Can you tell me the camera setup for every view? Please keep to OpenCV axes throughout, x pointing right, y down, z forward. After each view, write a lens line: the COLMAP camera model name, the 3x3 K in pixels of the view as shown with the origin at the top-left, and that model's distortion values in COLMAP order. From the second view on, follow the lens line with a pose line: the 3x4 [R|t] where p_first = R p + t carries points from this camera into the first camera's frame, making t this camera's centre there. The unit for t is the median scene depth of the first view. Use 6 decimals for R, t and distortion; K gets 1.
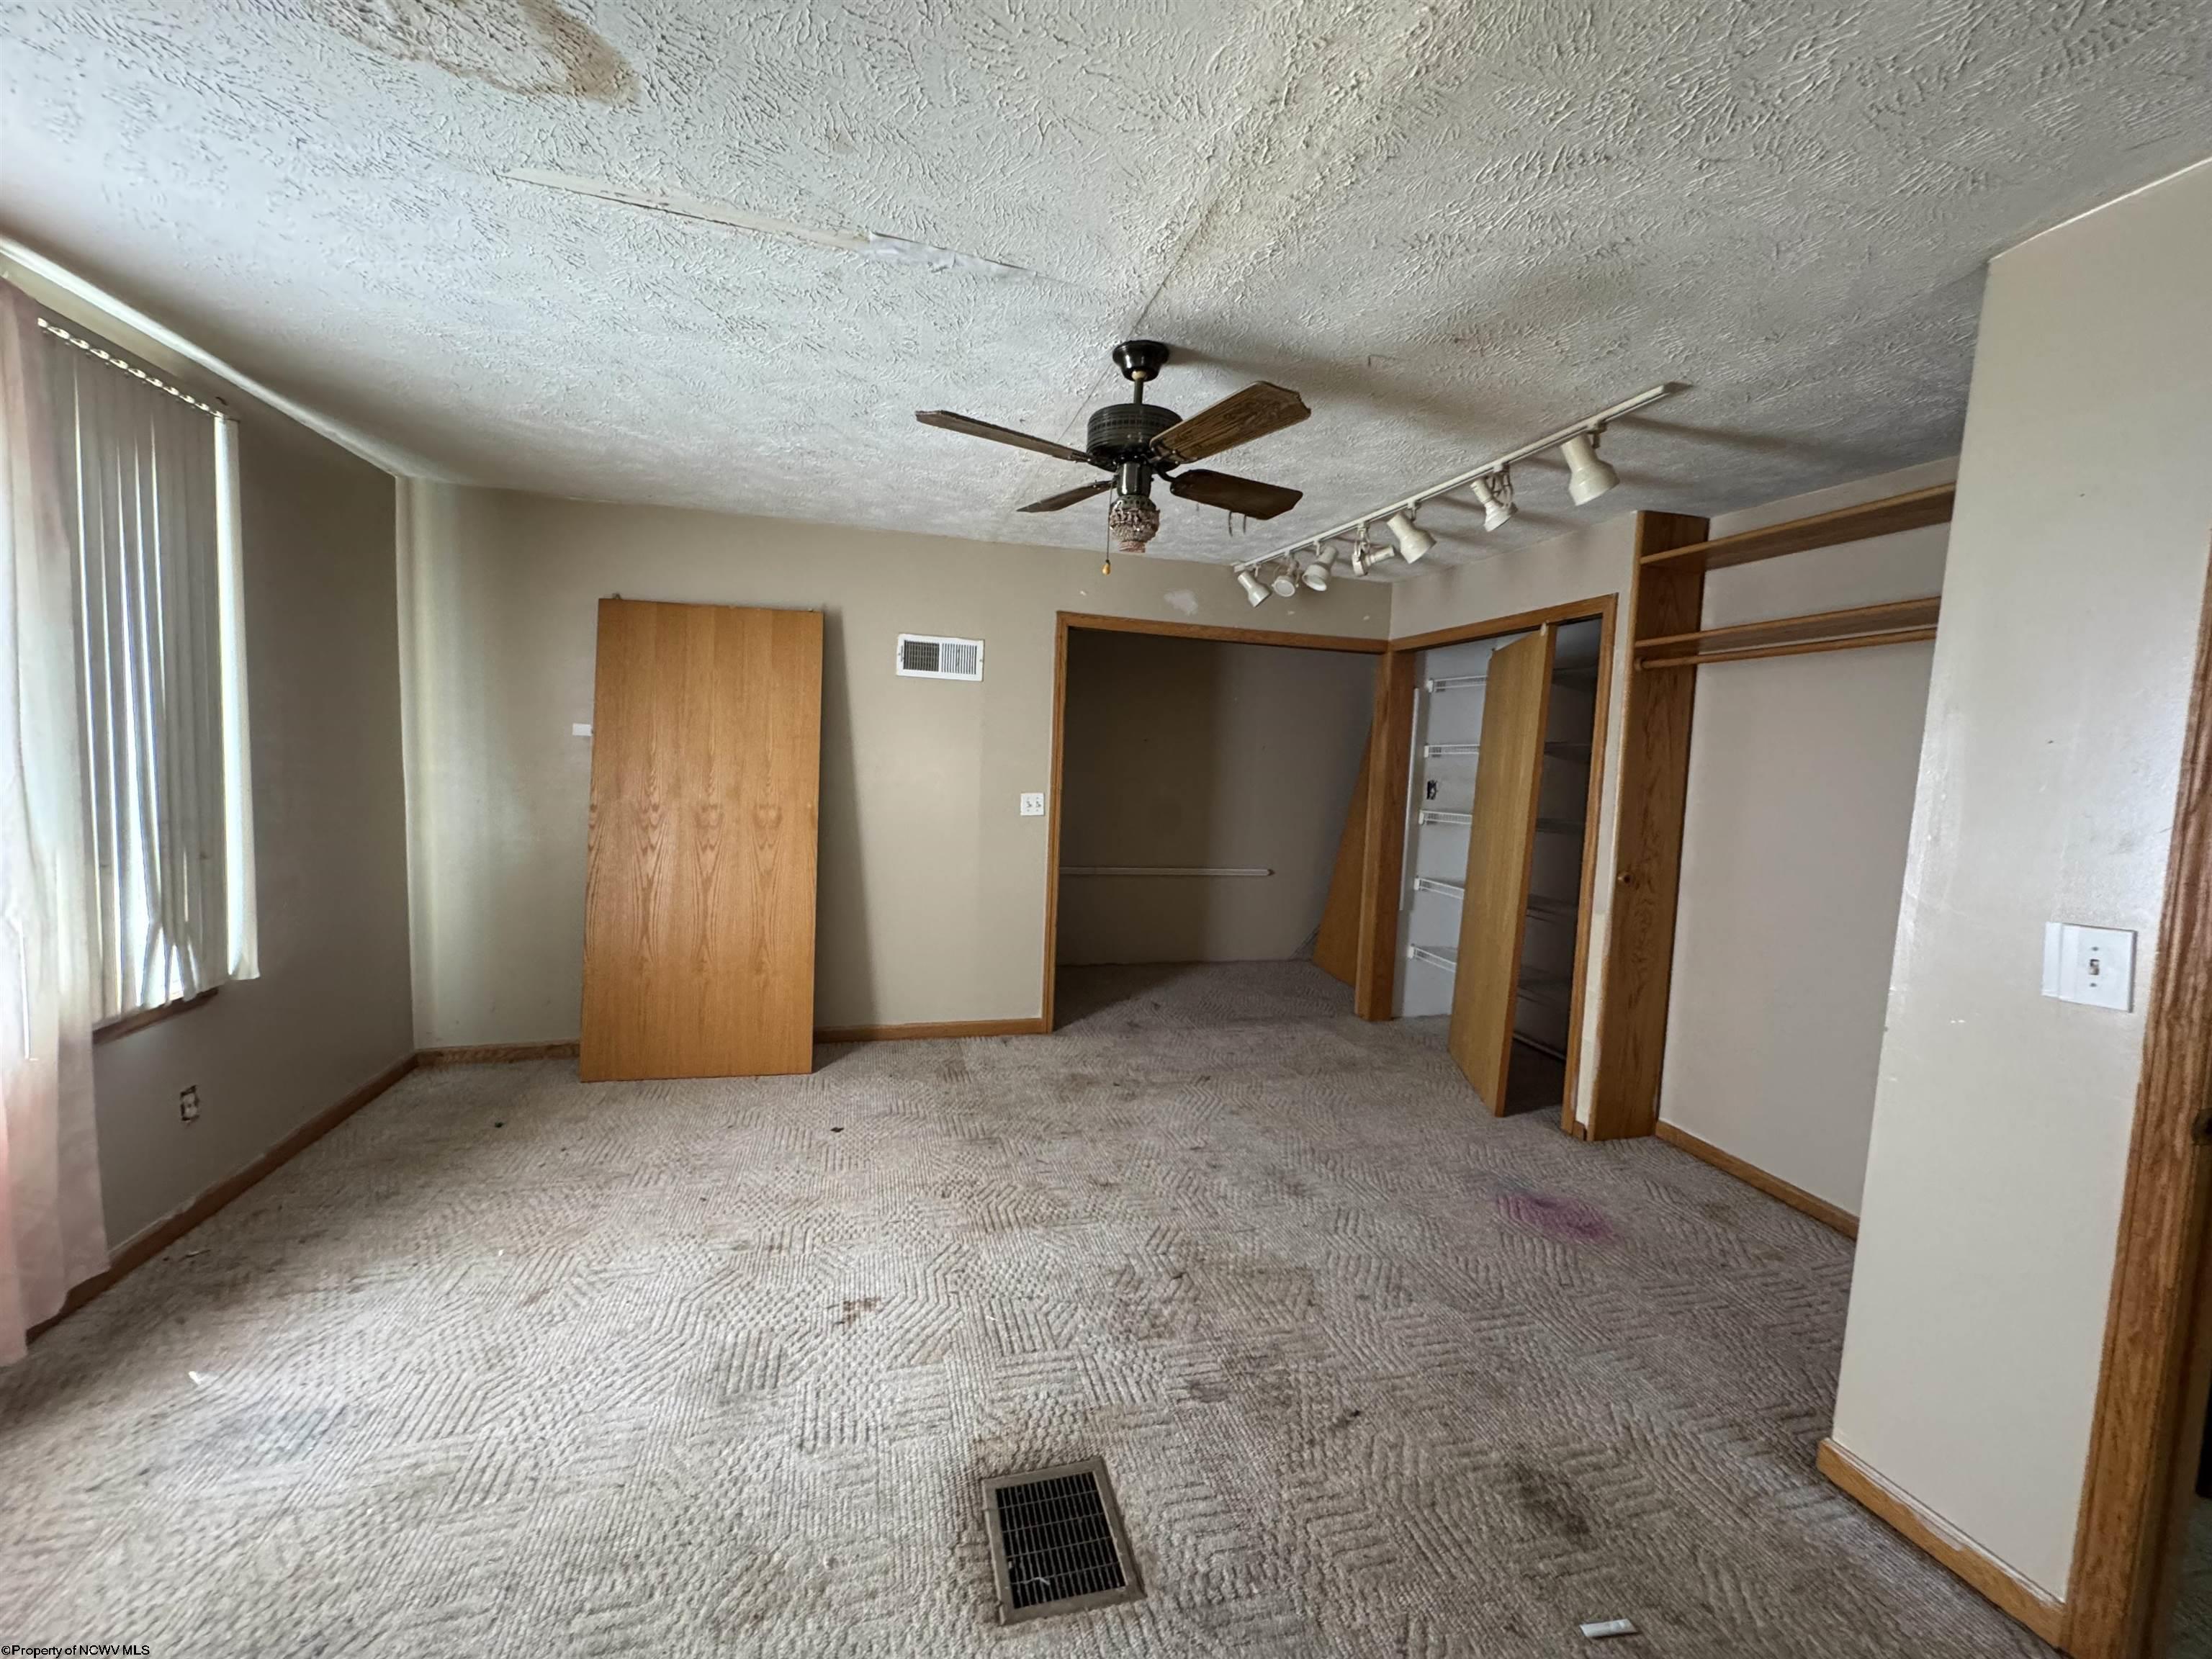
lens RADIAL K [[881.6, 0, 1107.6], [0, 881.6, 823.7], [0, 0, 1]] dist [-0.003194, 0.000661]
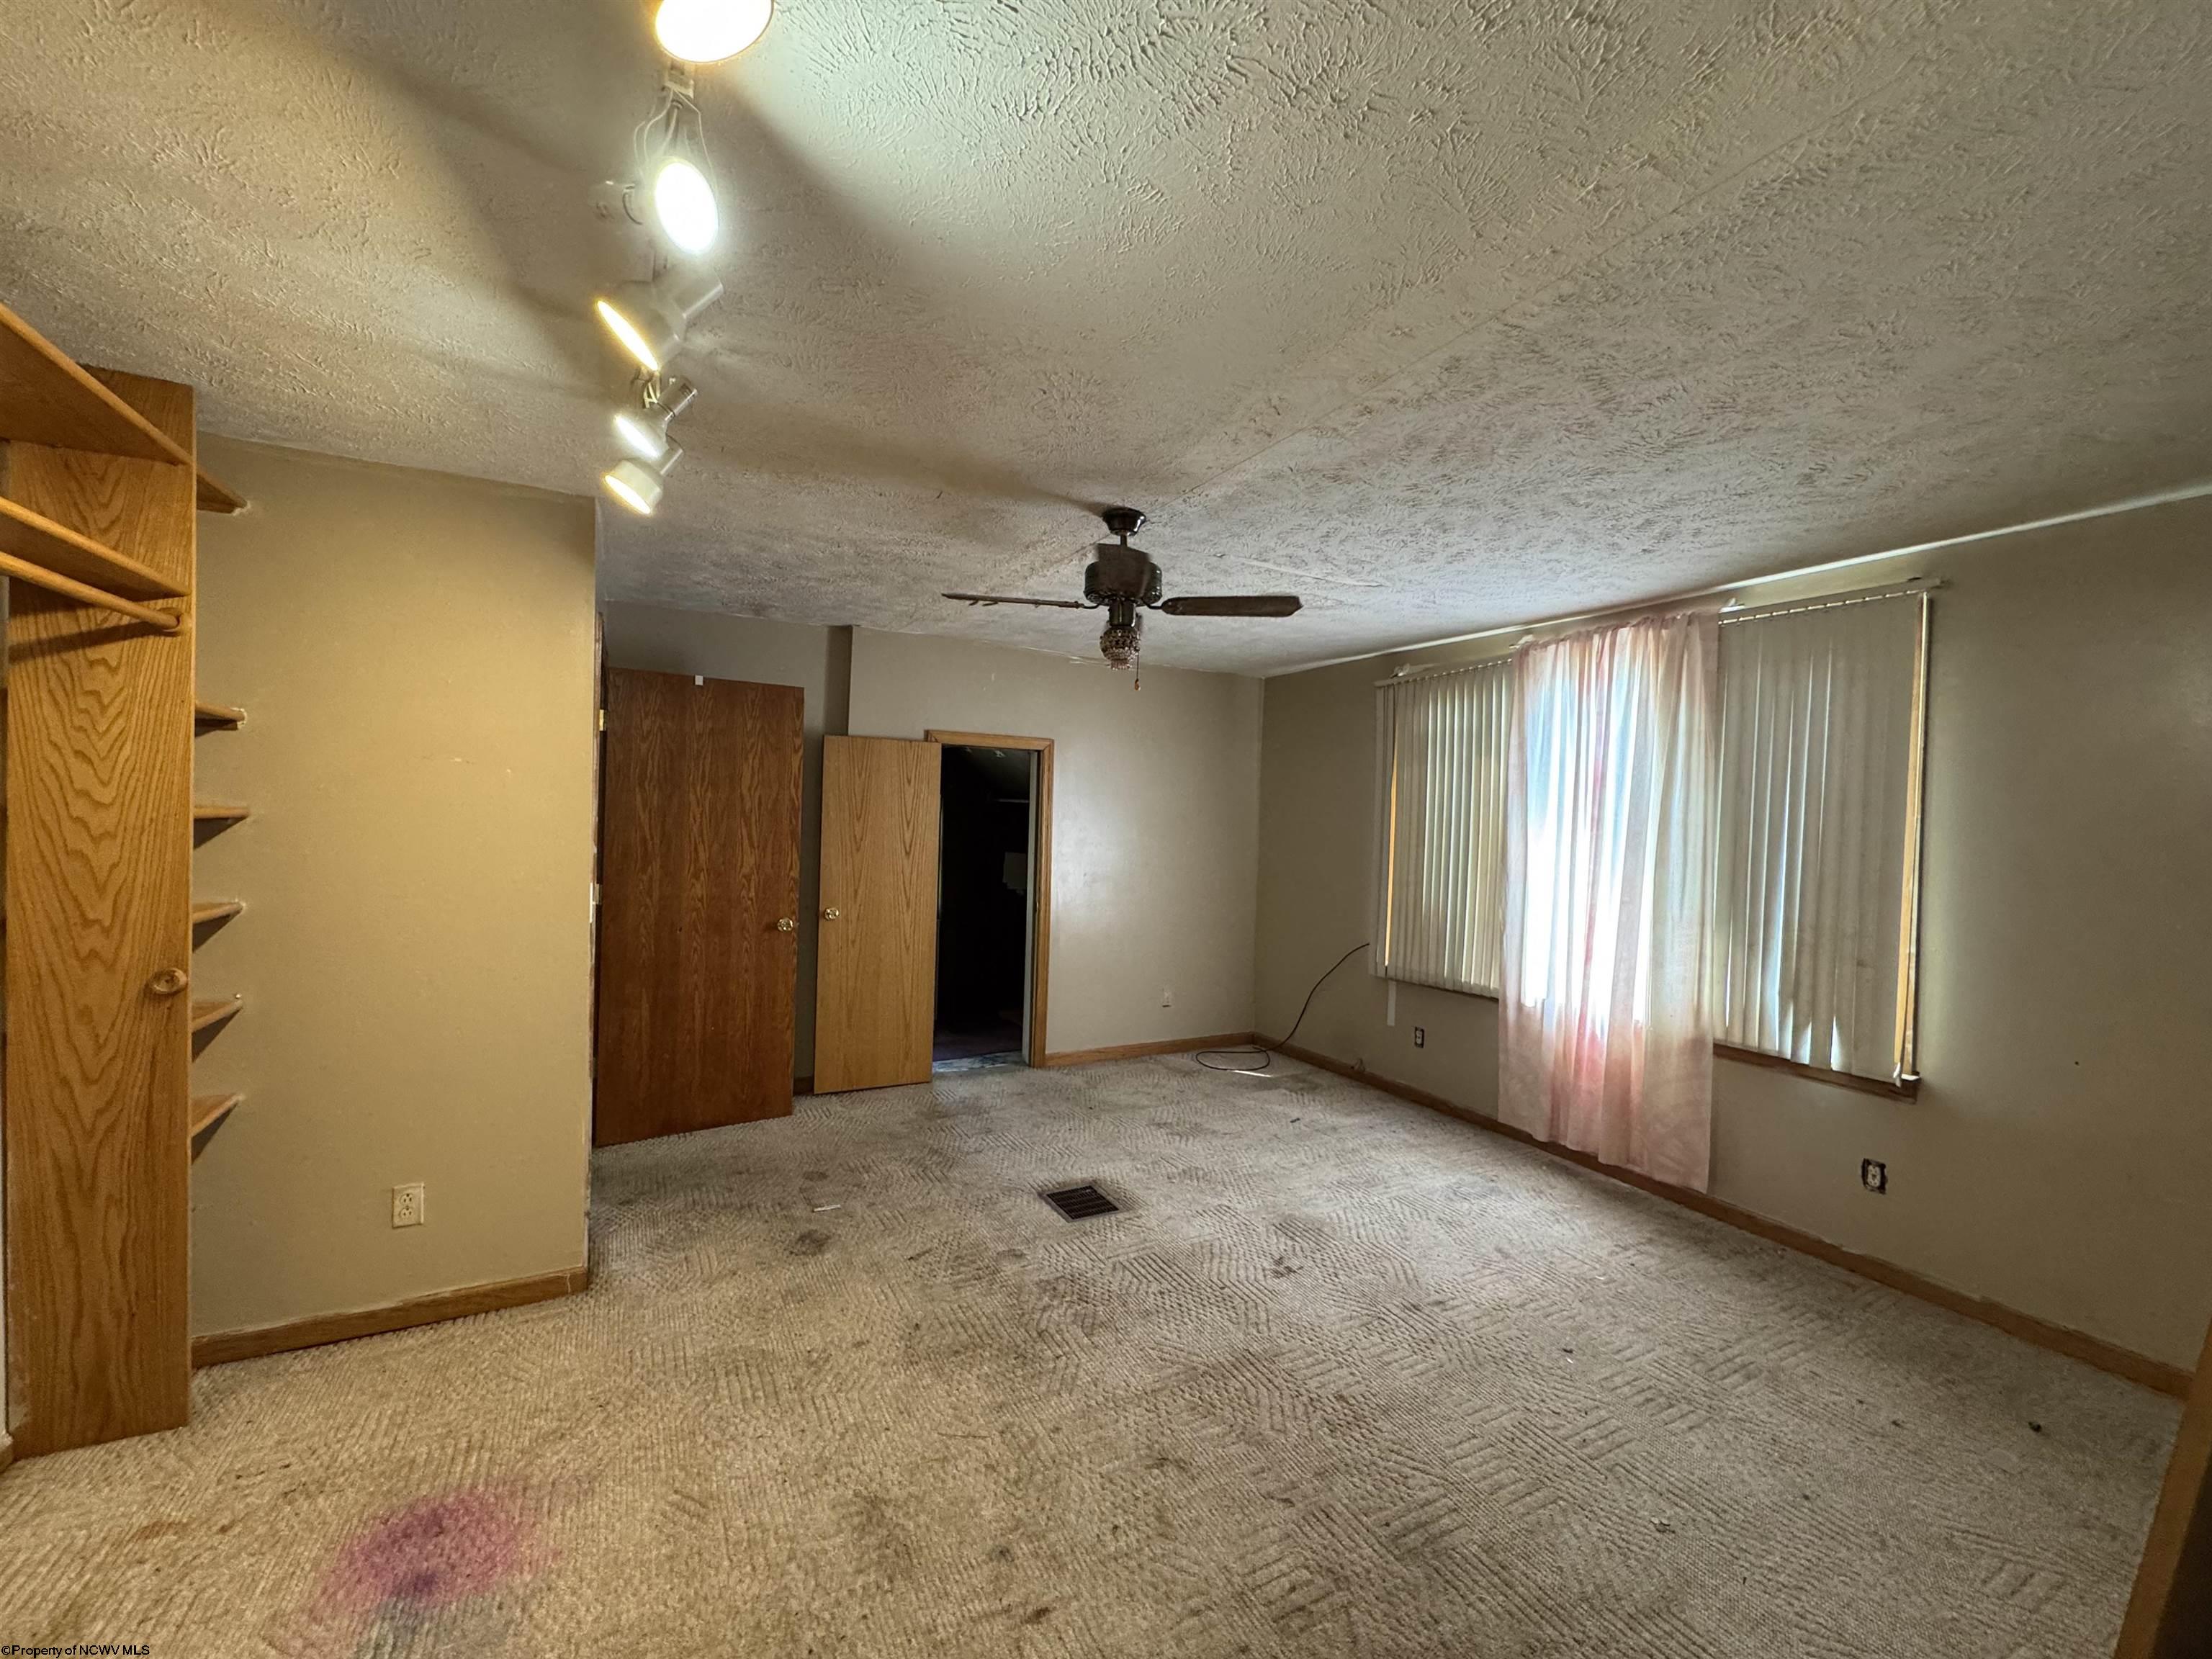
lens RADIAL K [[881.6, 0, 1107.4], [0, 881.6, 828.9], [0, 0, 1]] dist [-0.003194, 0.000661]
pose [[-0.971338, -0.064149, -0.228883, 0.253791], [-0.084524, 0.993177, 0.080345, -0.146544], [0.222167, 0.097389, -0.970133, 1.791726]]
